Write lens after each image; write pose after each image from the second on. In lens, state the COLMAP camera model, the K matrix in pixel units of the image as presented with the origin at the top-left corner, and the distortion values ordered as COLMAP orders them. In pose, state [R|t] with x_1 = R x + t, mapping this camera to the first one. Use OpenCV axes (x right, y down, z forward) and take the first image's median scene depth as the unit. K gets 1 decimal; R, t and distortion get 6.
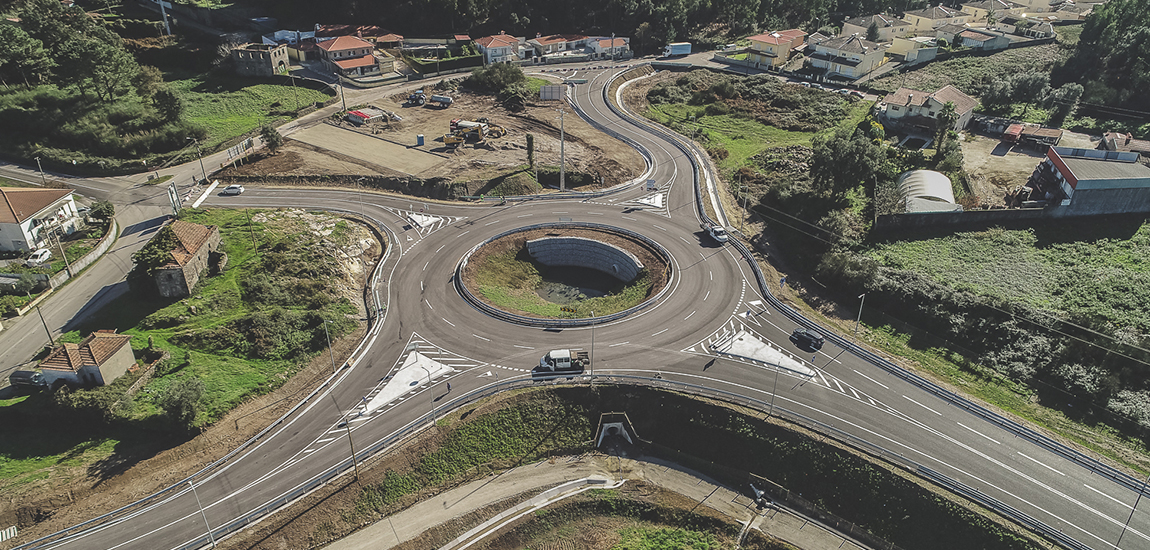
lens RADIAL K [[758.7, 0, 575.0], [0, 758.7, 275.0], [0, 0, 1]] dist [-0.001520, 0.000209]
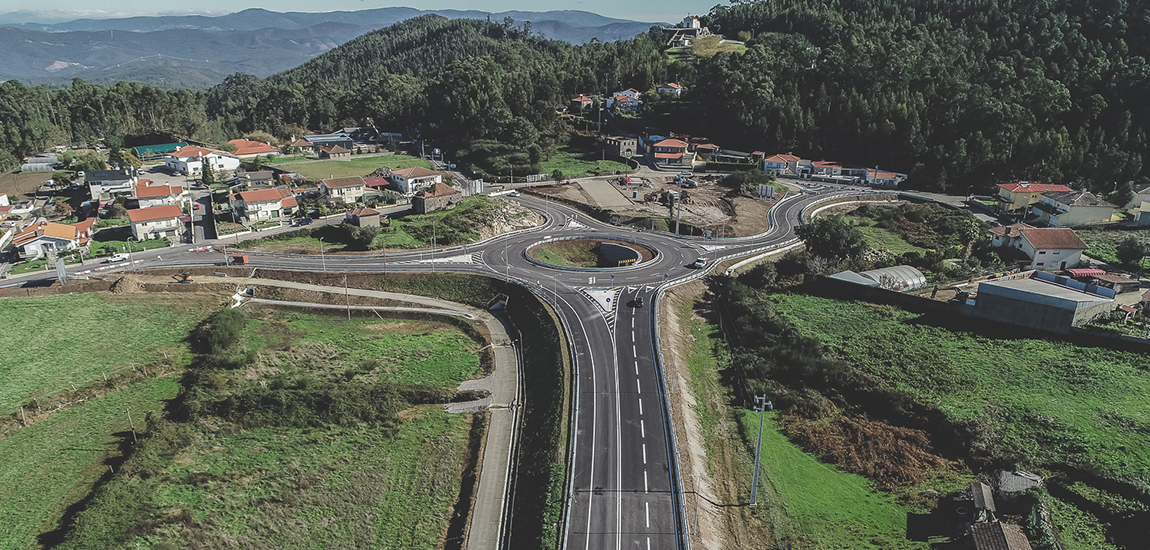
lens RADIAL K [[758.7, 0, 575.0], [0, 758.7, 275.0], [0, 0, 1]] dist [-0.001520, 0.000209]
pose [[0.704134, 0.221708, -0.674567, 0.813830], [-0.357941, 0.931298, -0.067544, 0.120137], [0.613248, 0.289015, 0.735117, -0.127336]]
